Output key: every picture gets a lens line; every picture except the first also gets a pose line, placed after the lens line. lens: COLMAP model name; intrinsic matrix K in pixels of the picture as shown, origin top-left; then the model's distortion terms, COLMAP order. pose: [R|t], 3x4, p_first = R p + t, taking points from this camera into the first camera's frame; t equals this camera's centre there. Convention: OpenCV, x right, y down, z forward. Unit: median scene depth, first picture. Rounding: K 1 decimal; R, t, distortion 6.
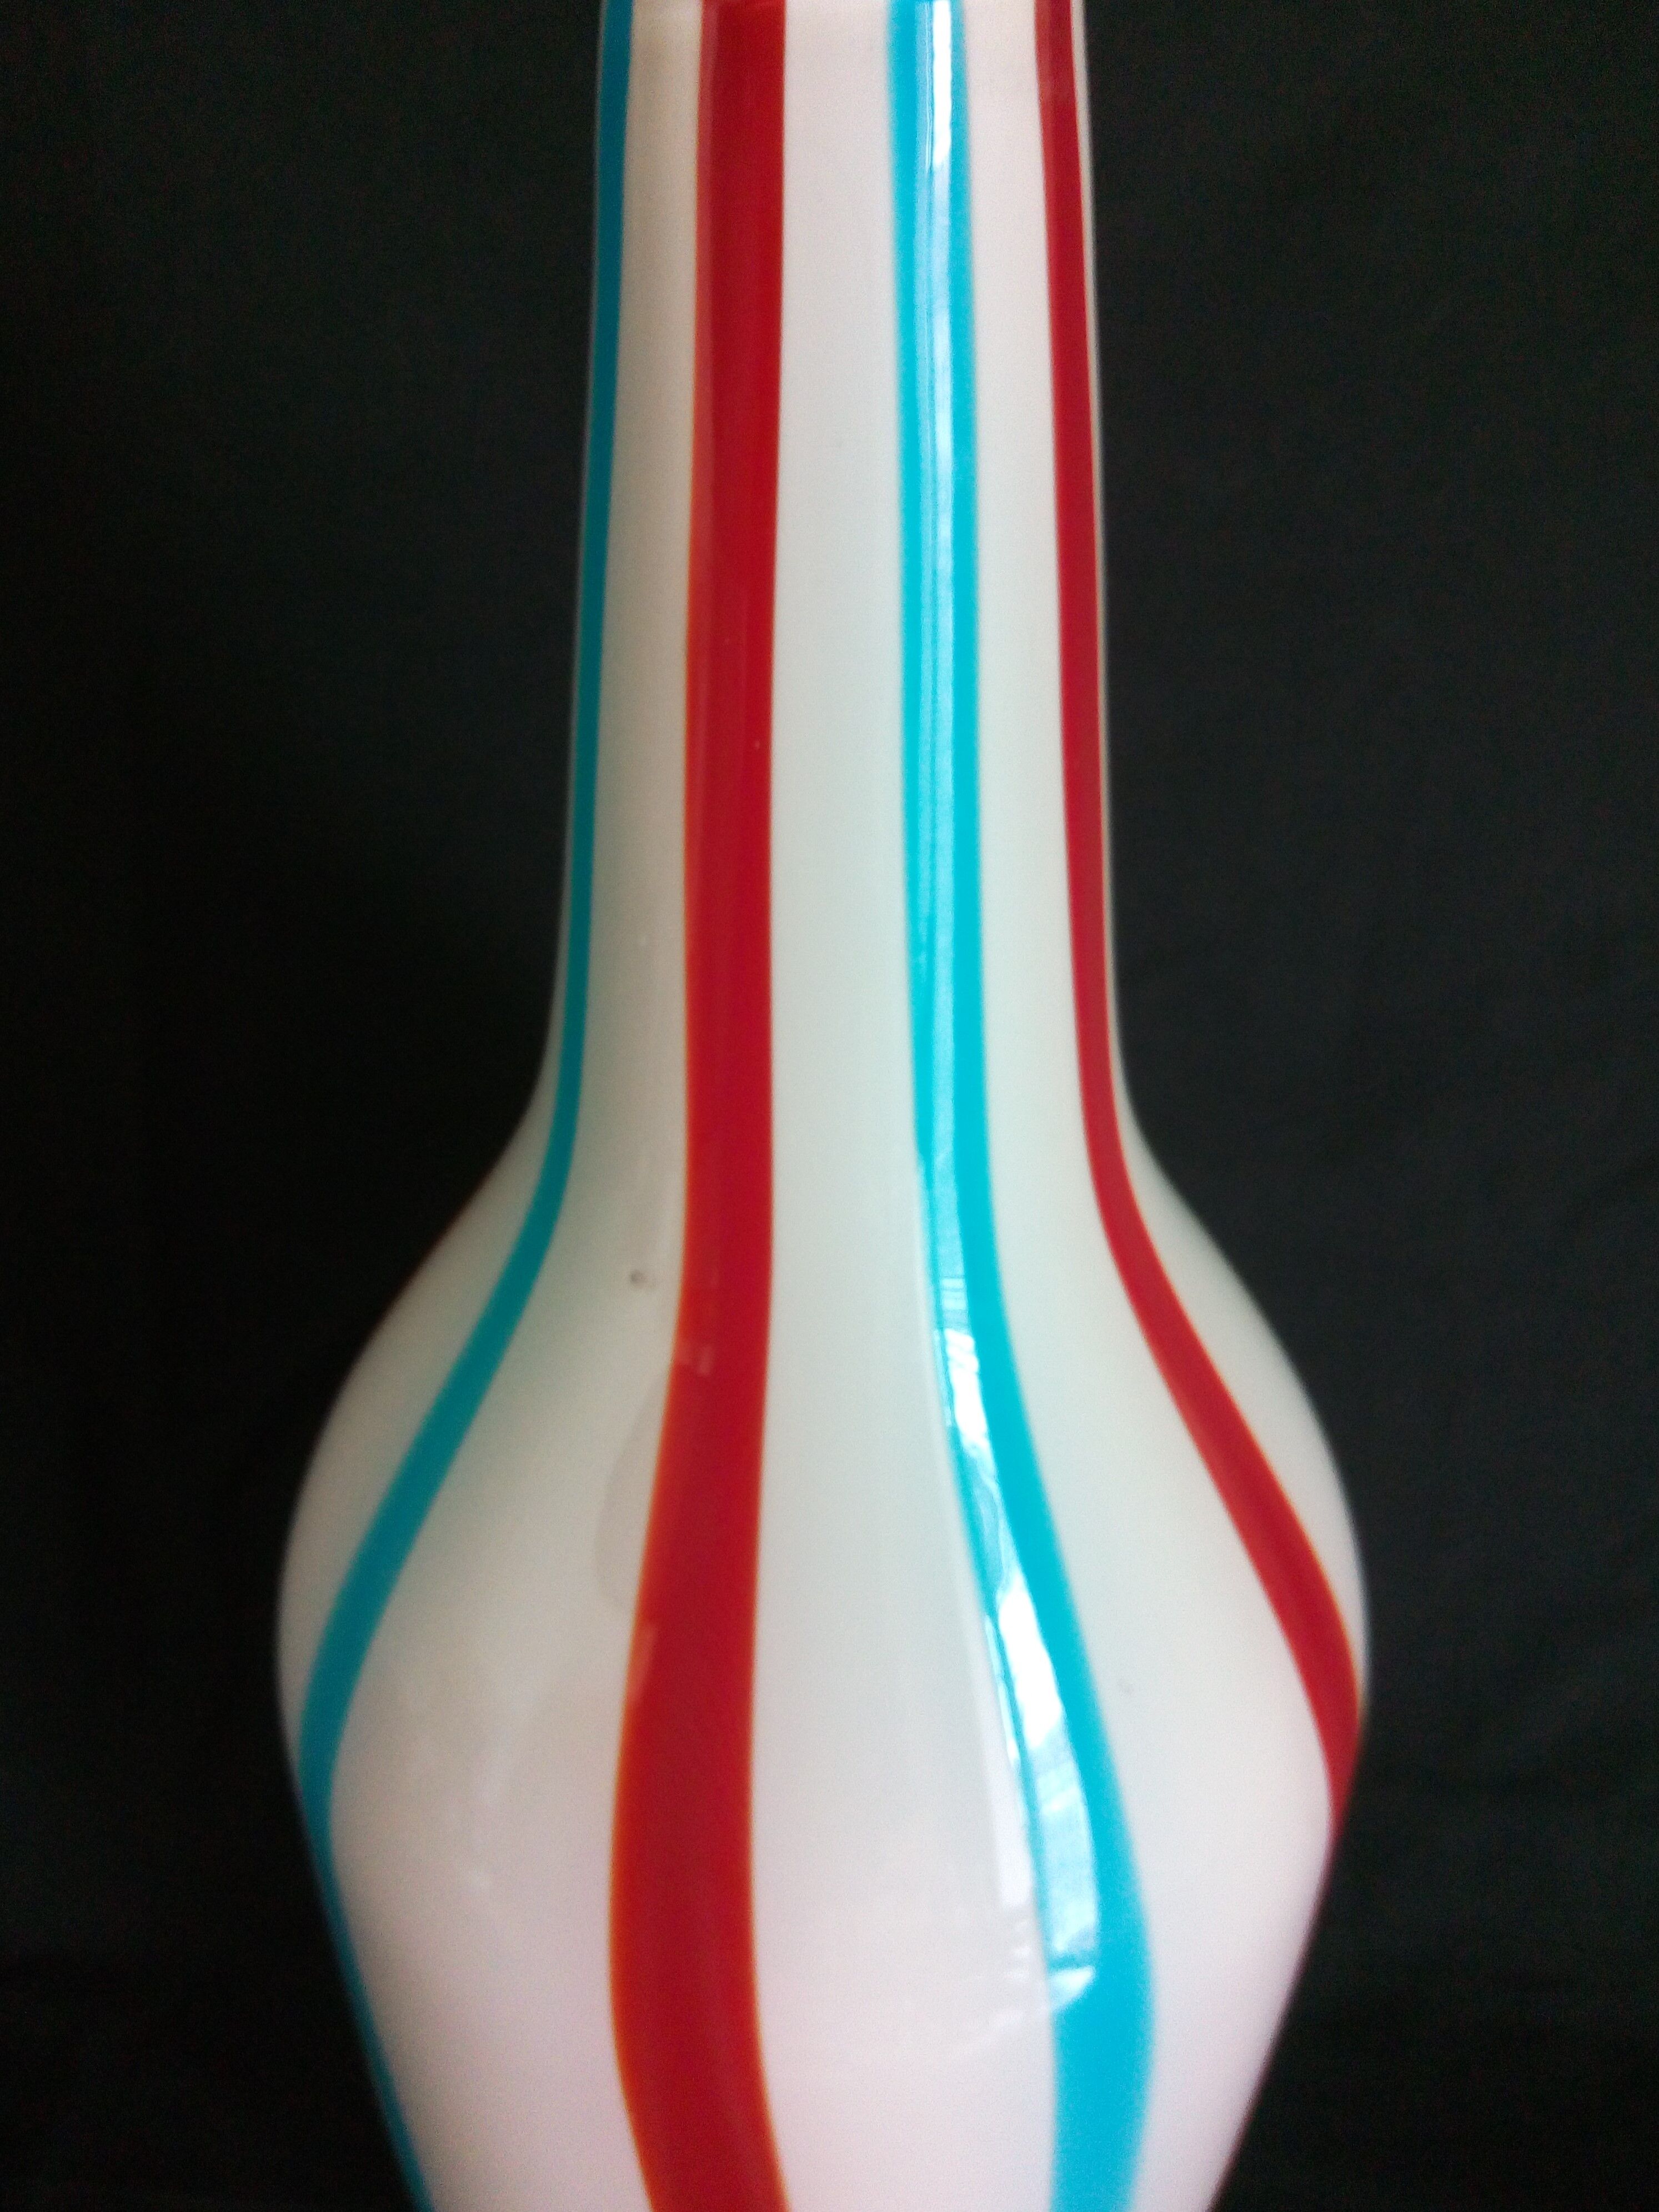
lens RADIAL K [[2239.9, 0, 829.5], [0, 2239.9, 1106.0], [0, 0, 1]] dist [-0.013329, -0.125329]
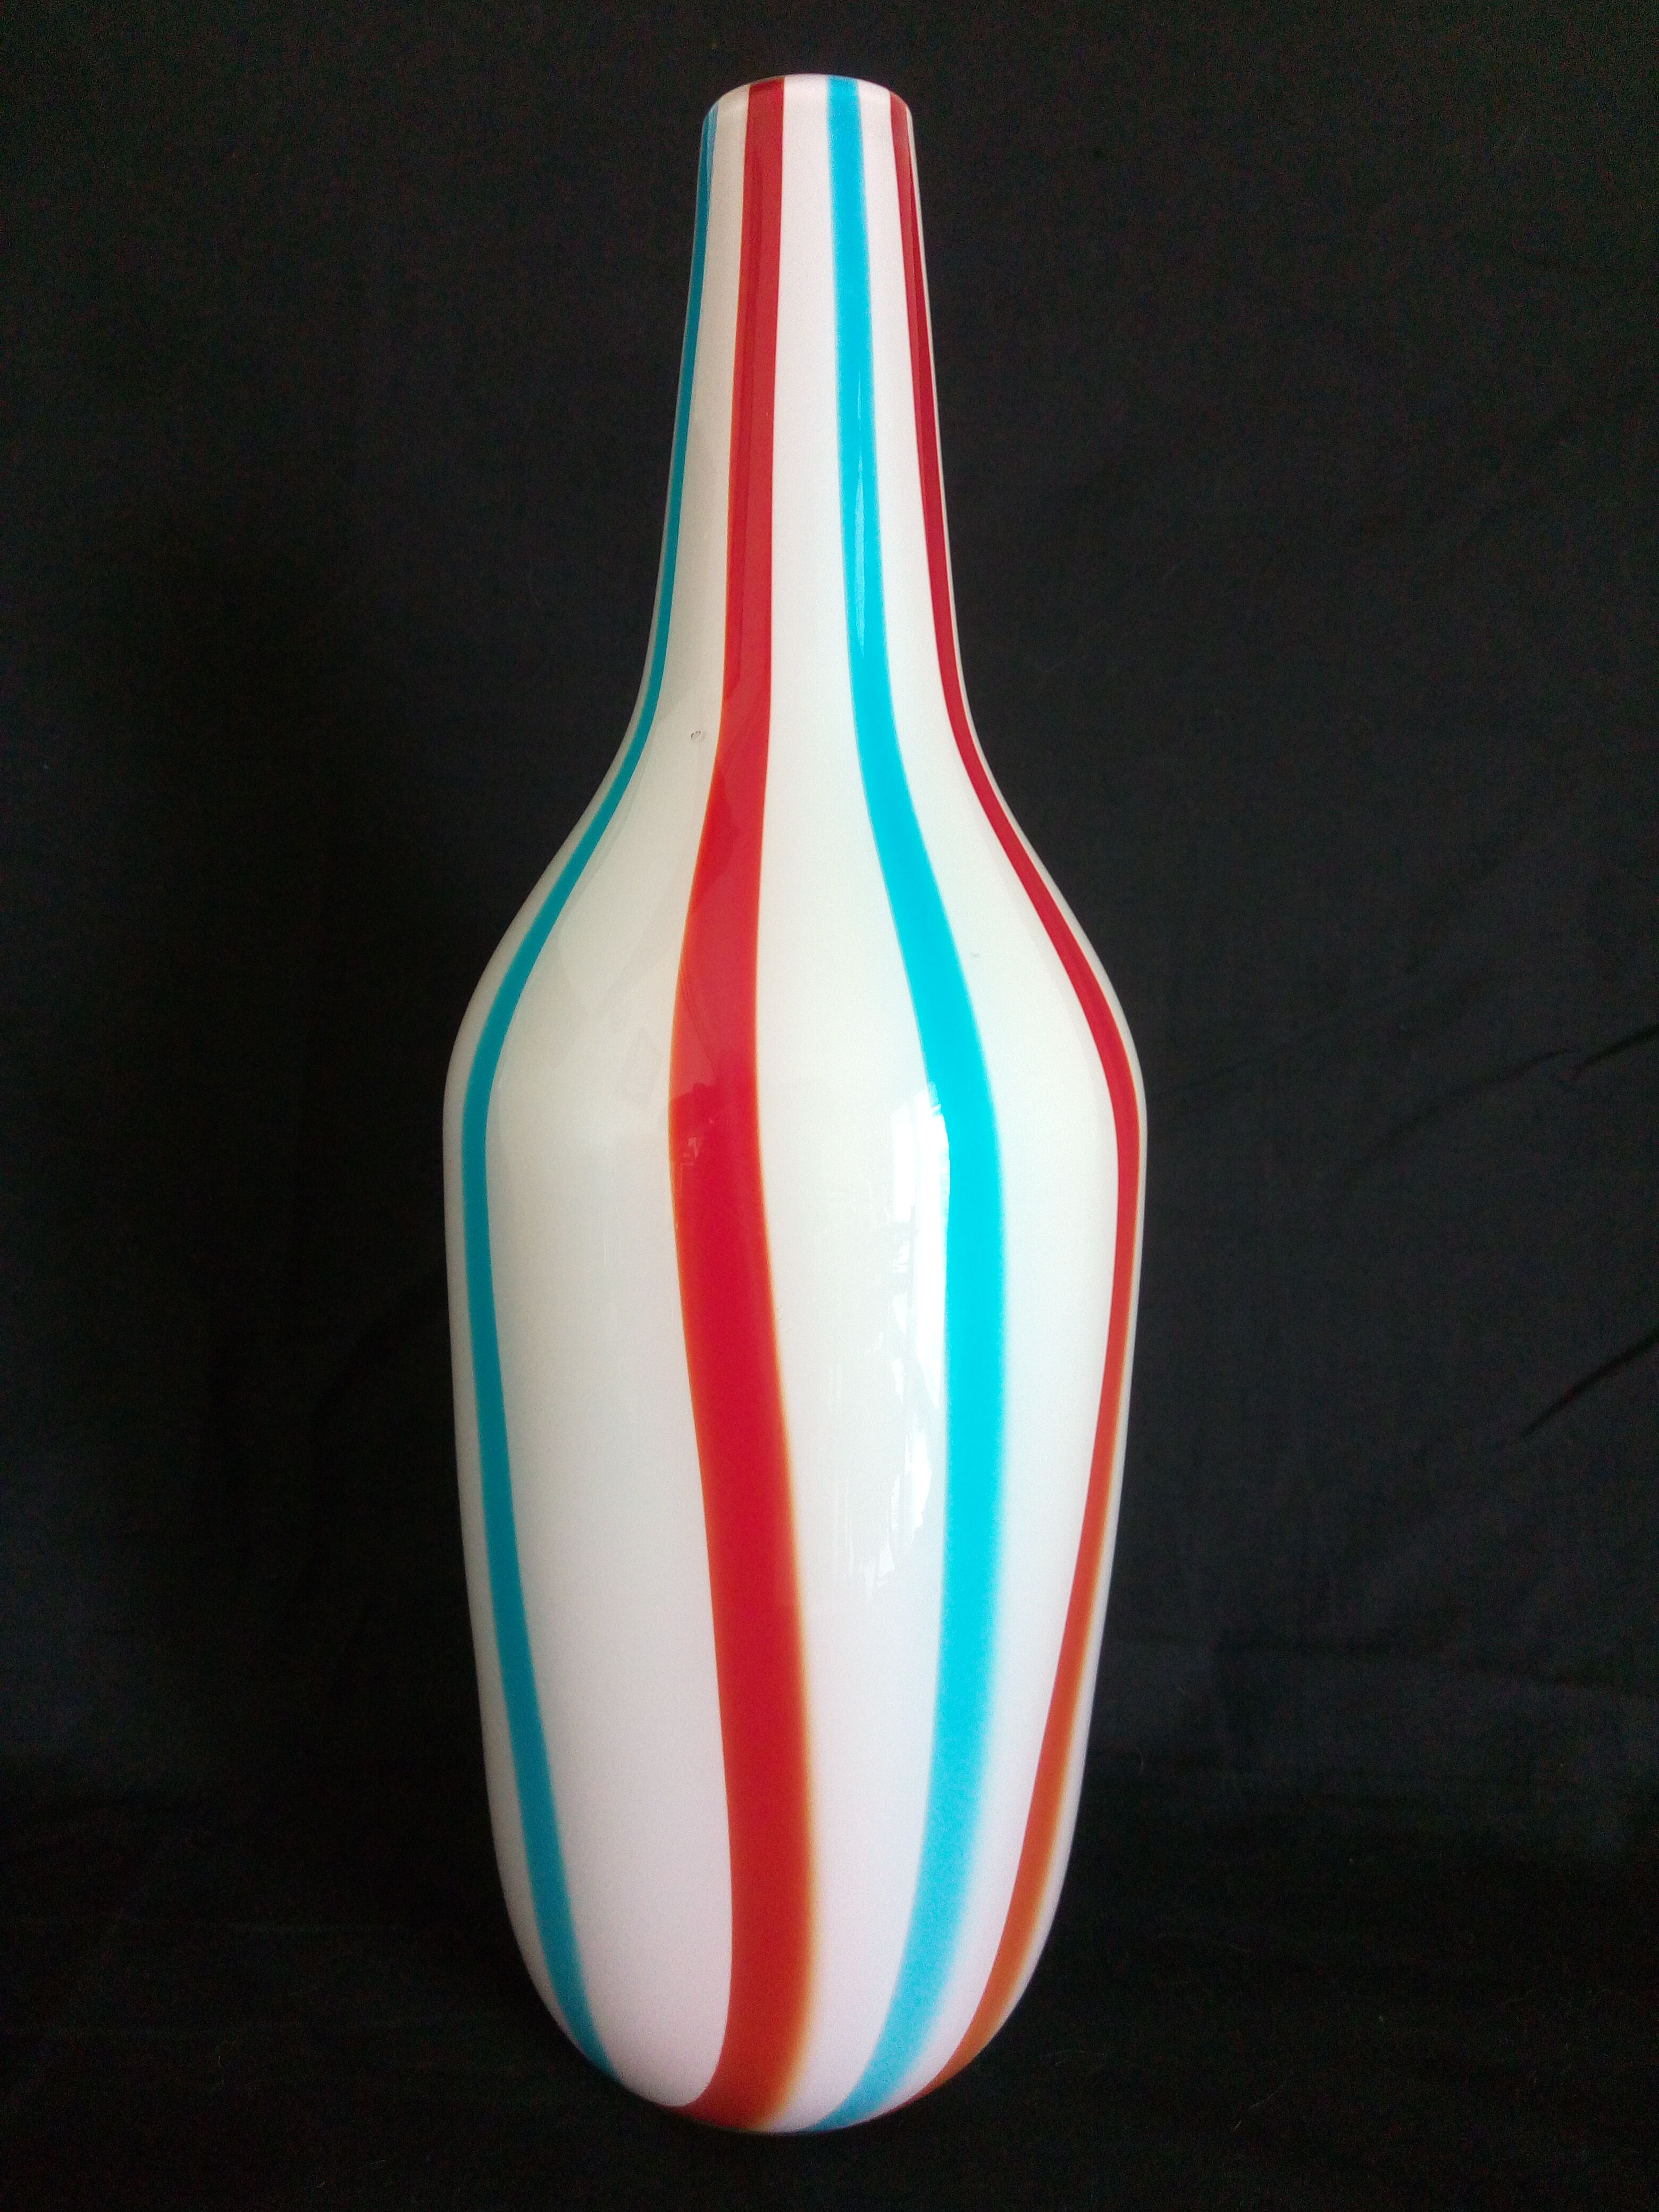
lens RADIAL K [[2239.8, 0, 829.5], [0, 2239.8, 1106.0], [0, 0, 1]] dist [-0.013329, -0.125329]
pose [[0.999881, 0.003891, 0.014938, -0.002278], [0.003250, 0.892934, -0.450176, 0.997248], [-0.015091, 0.450171, 0.892815, -0.405898]]
